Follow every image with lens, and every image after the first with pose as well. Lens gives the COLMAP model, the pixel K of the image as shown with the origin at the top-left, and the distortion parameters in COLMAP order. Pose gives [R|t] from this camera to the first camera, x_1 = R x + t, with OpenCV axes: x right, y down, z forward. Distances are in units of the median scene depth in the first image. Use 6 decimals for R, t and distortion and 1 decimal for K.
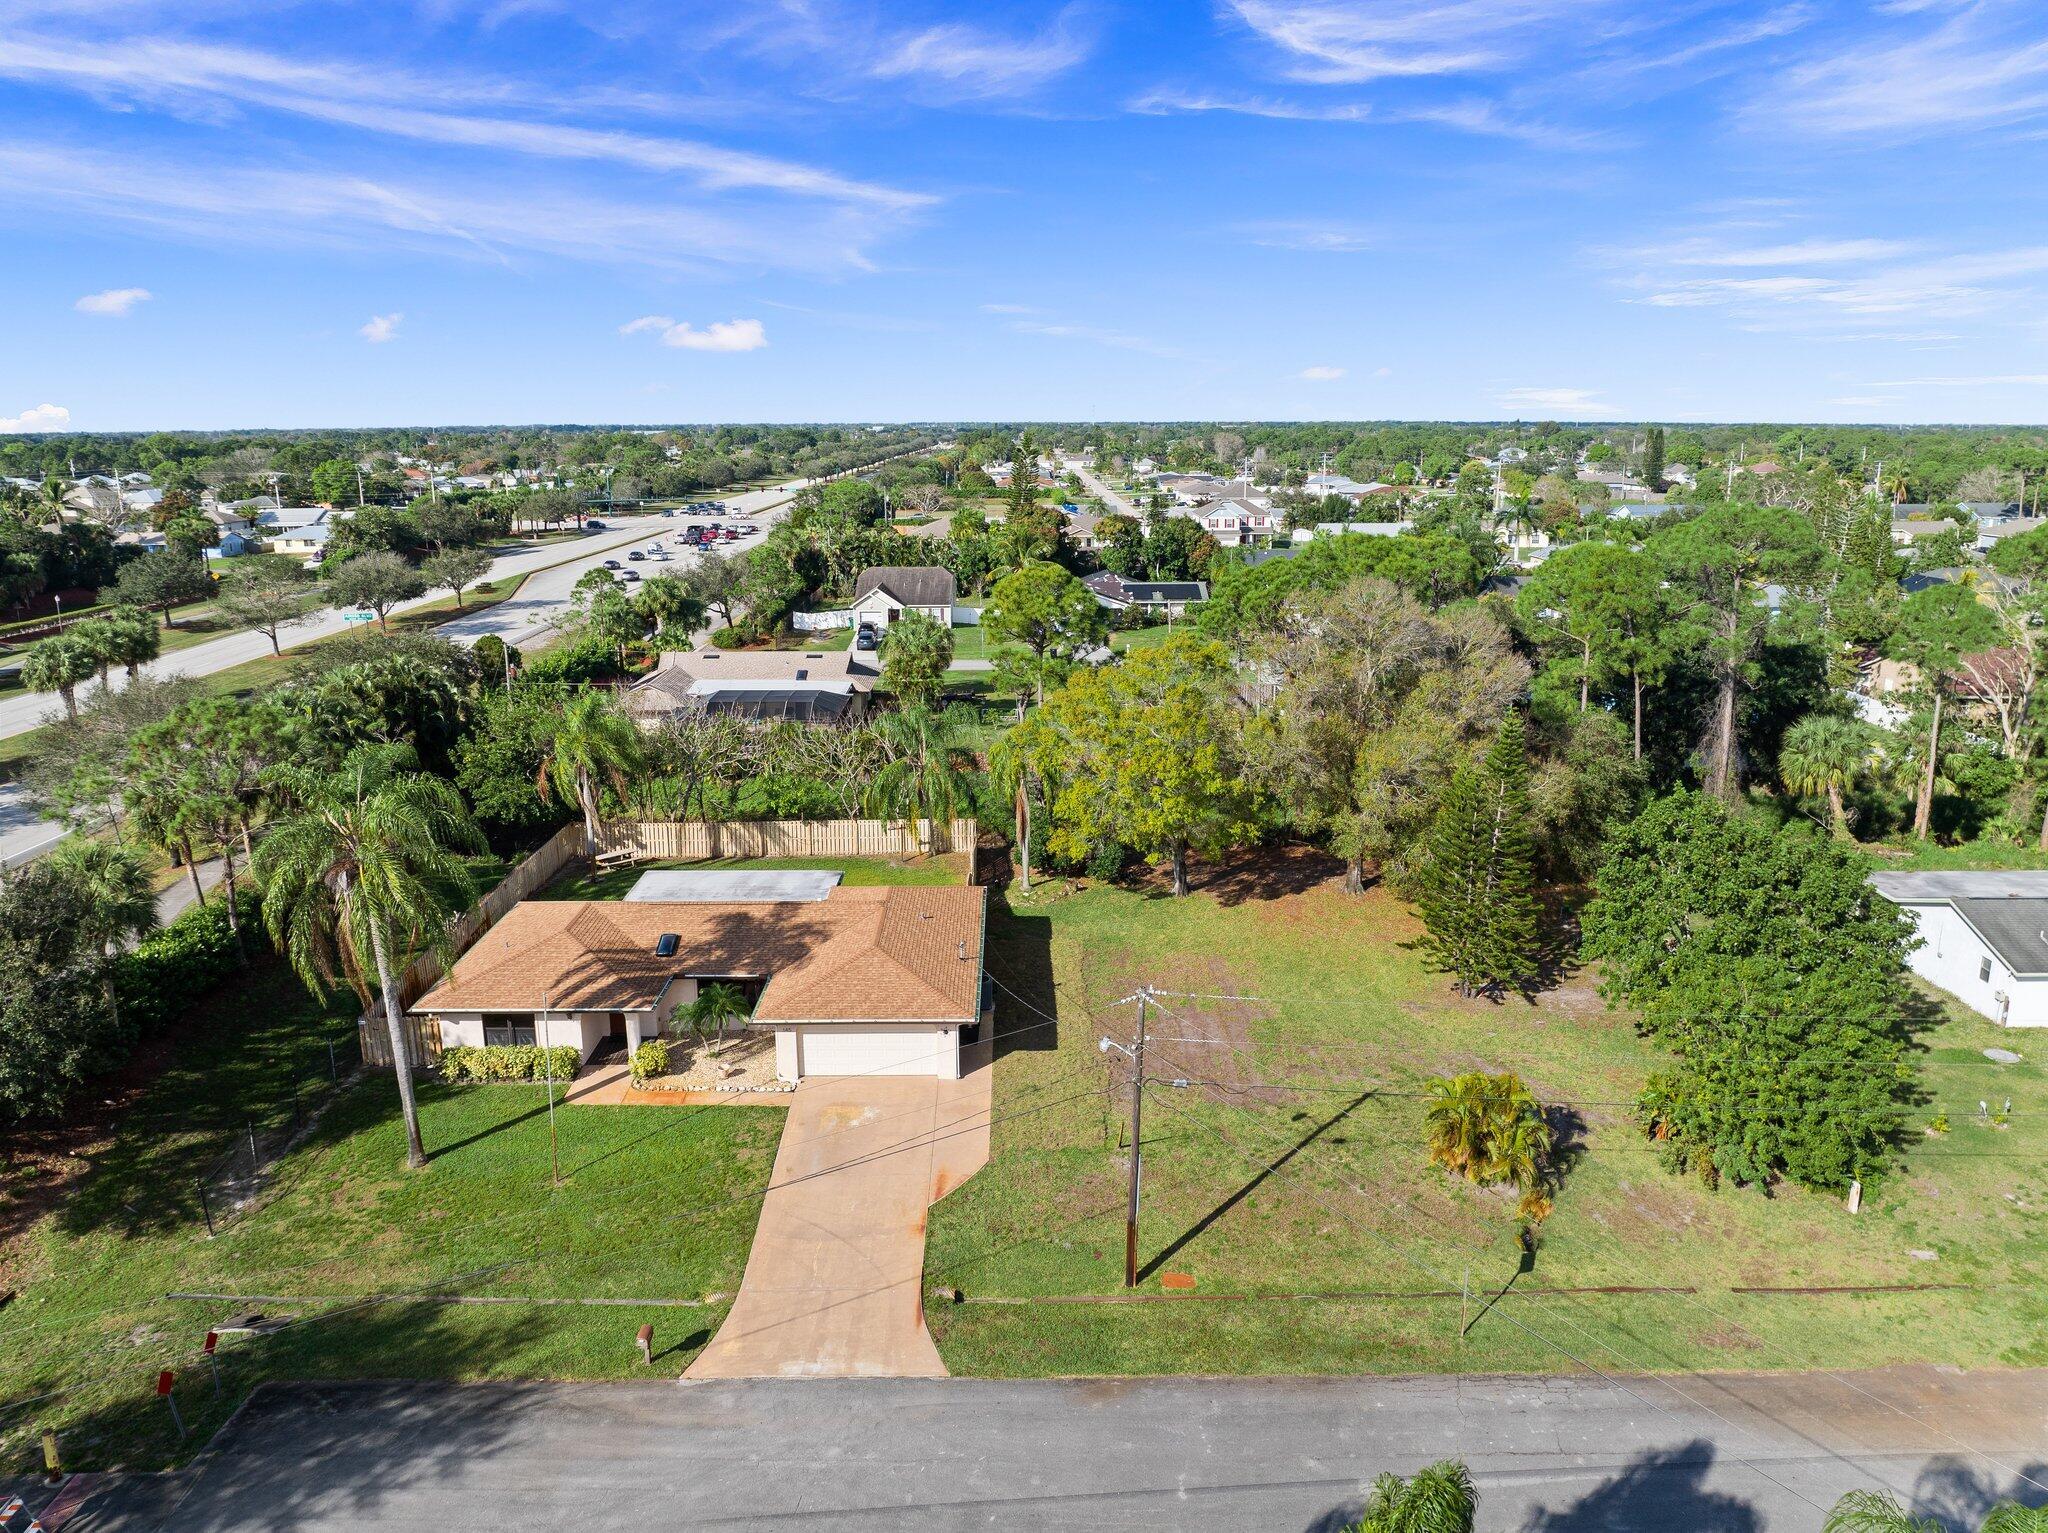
lens RADIAL K [[1443.1, 0, 1024.0], [0, 1443.1, 766.5], [0, 0, 1]] dist [-0.061205, 0.038334]
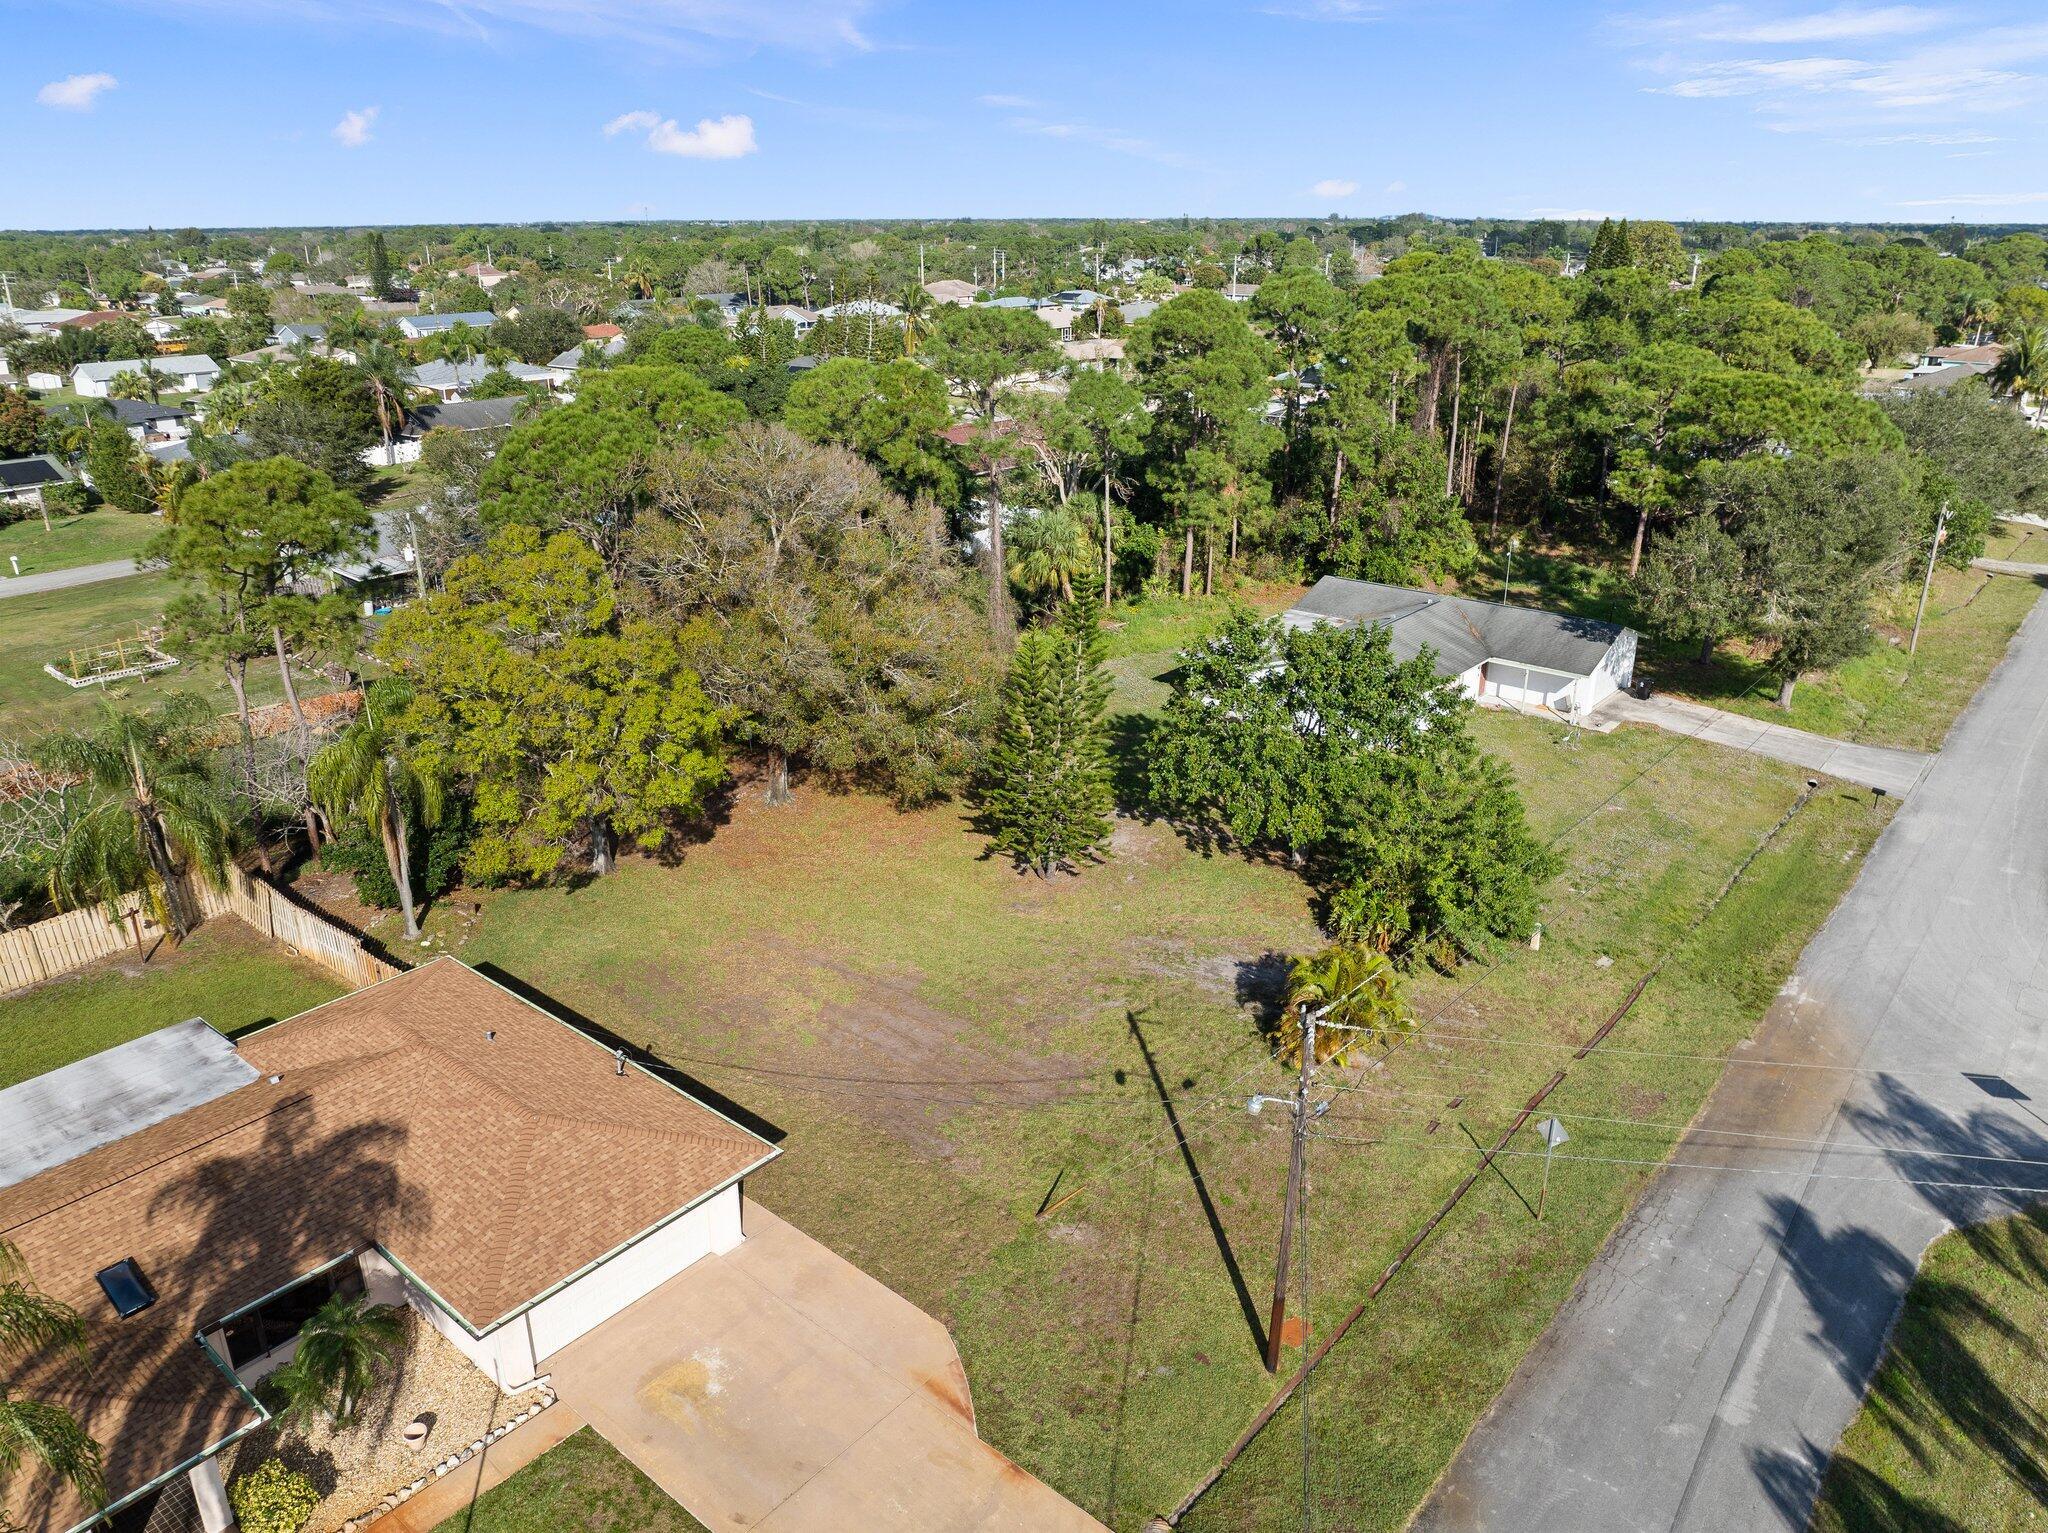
lens RADIAL K [[1456.6, 0, 1024.0], [0, 1456.6, 766.5], [0, 0, 1]] dist [-0.082353, 0.064259]
pose [[0.642305, -0.269580, 0.717475, -0.390770], [0.177144, 0.962972, 0.203237, -0.110262], [-0.745697, -0.003444, 0.666276, 0.468349]]
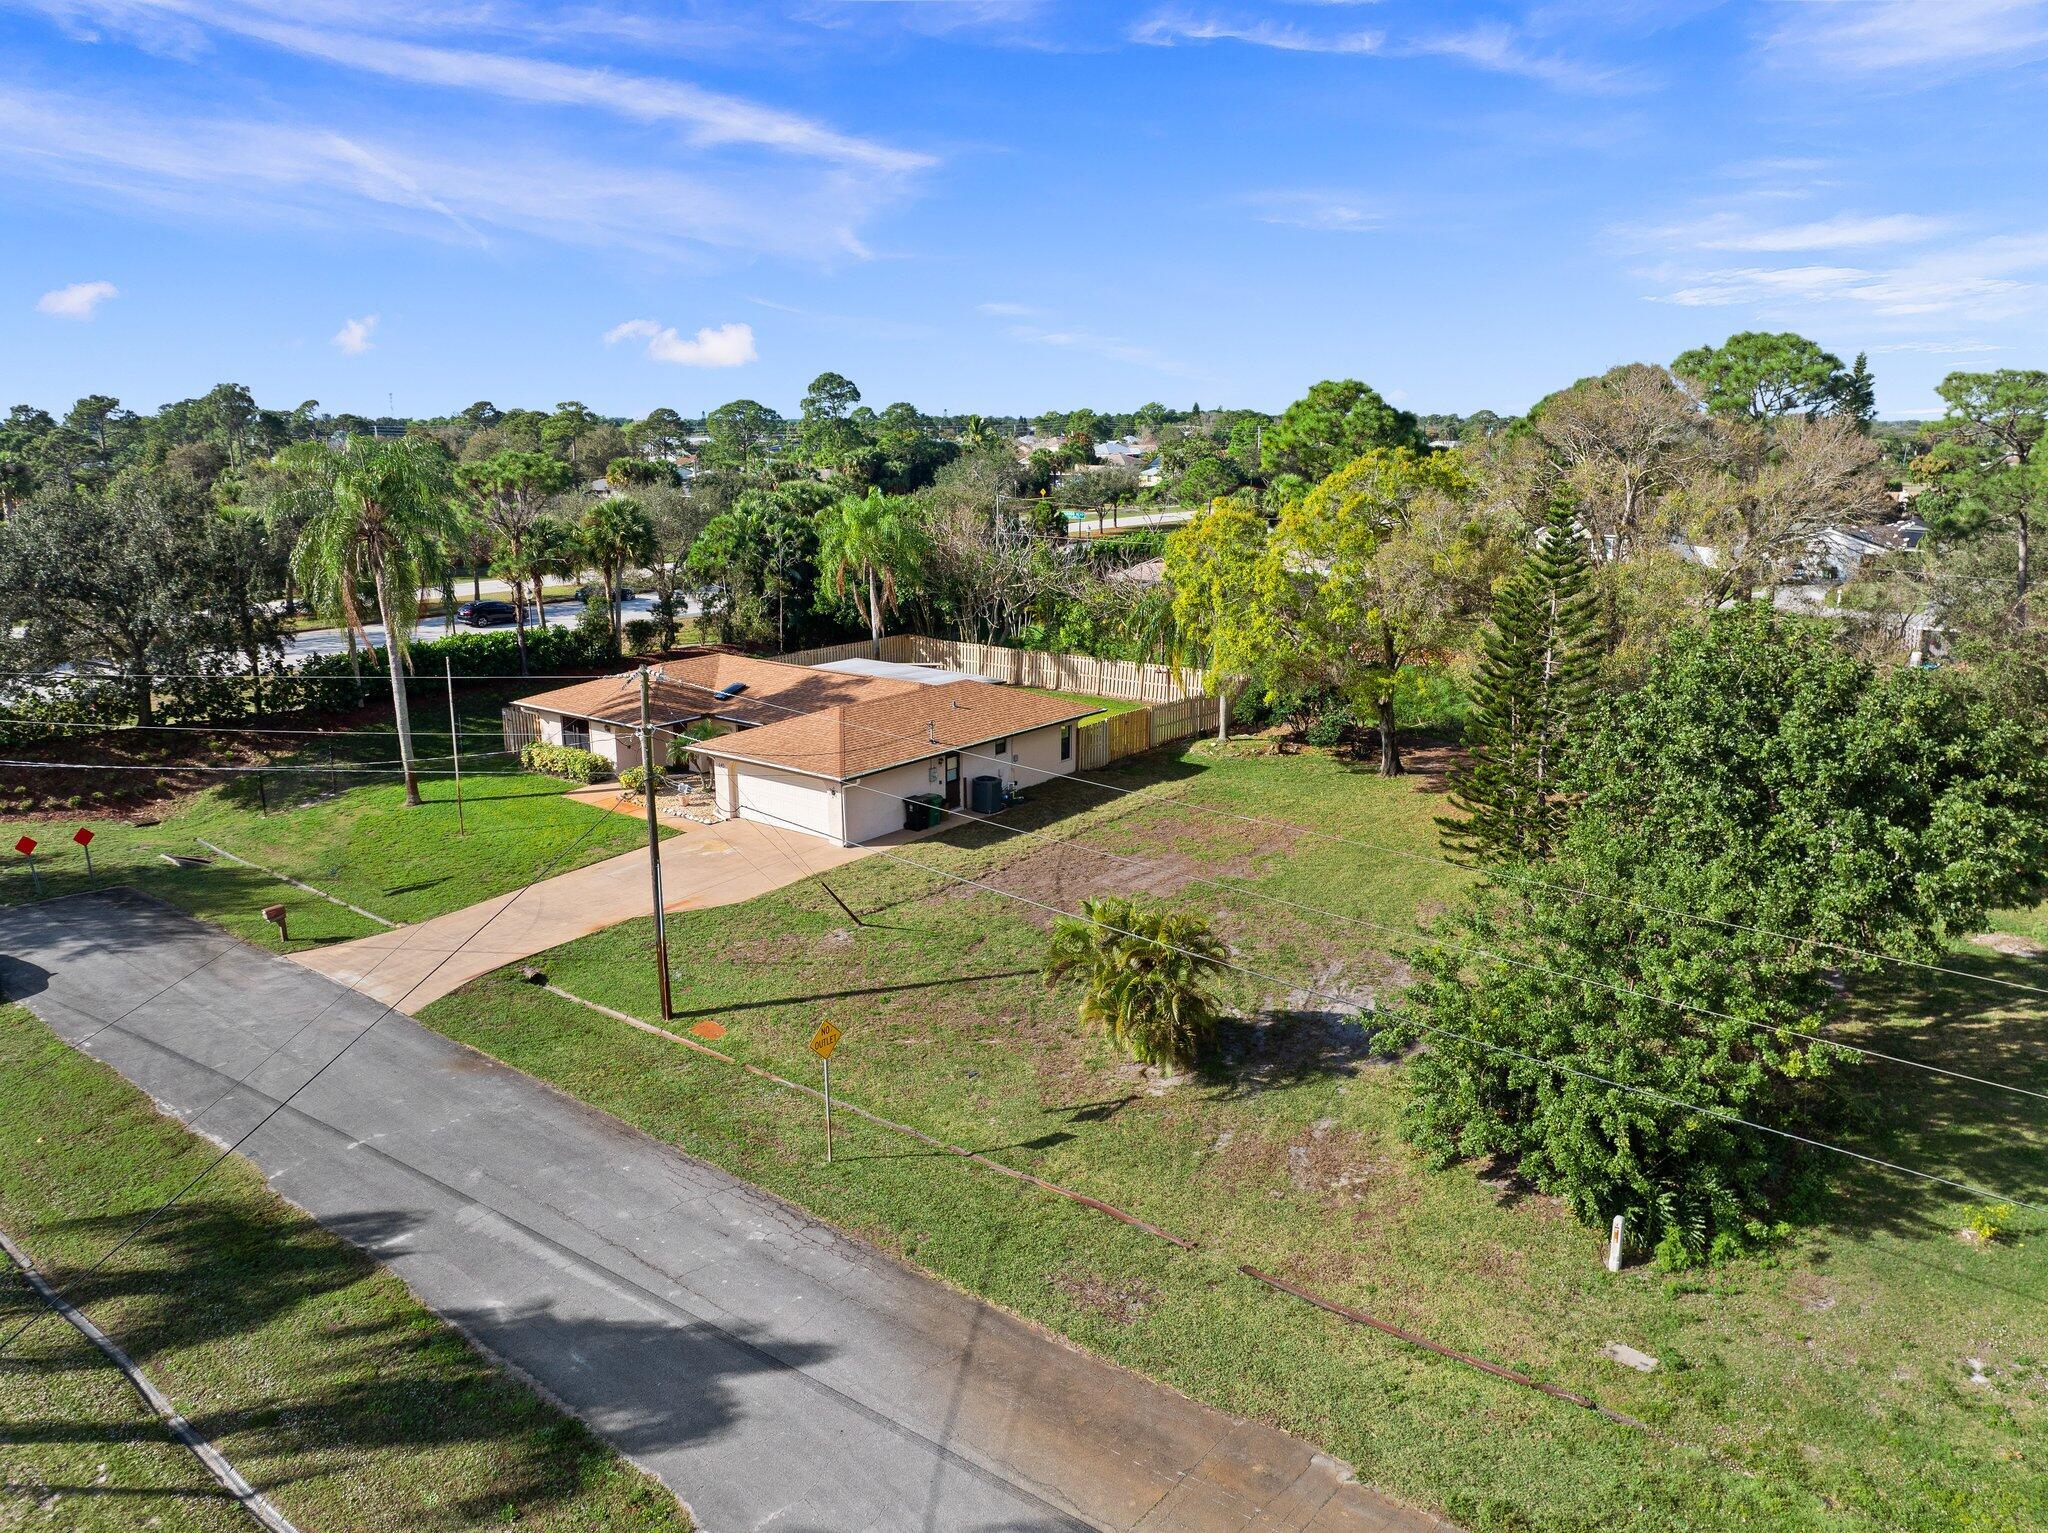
lens RADIAL K [[1446.5, 0, 1024.0], [0, 1446.5, 766.5], [0, 0, 1]] dist [-0.034416, -0.000447]
pose [[0.781307, 0.148082, -0.606326, 0.621584], [-0.147253, 0.987758, 0.051490, 0.103300], [0.606528, 0.049054, 0.793548, 0.334223]]
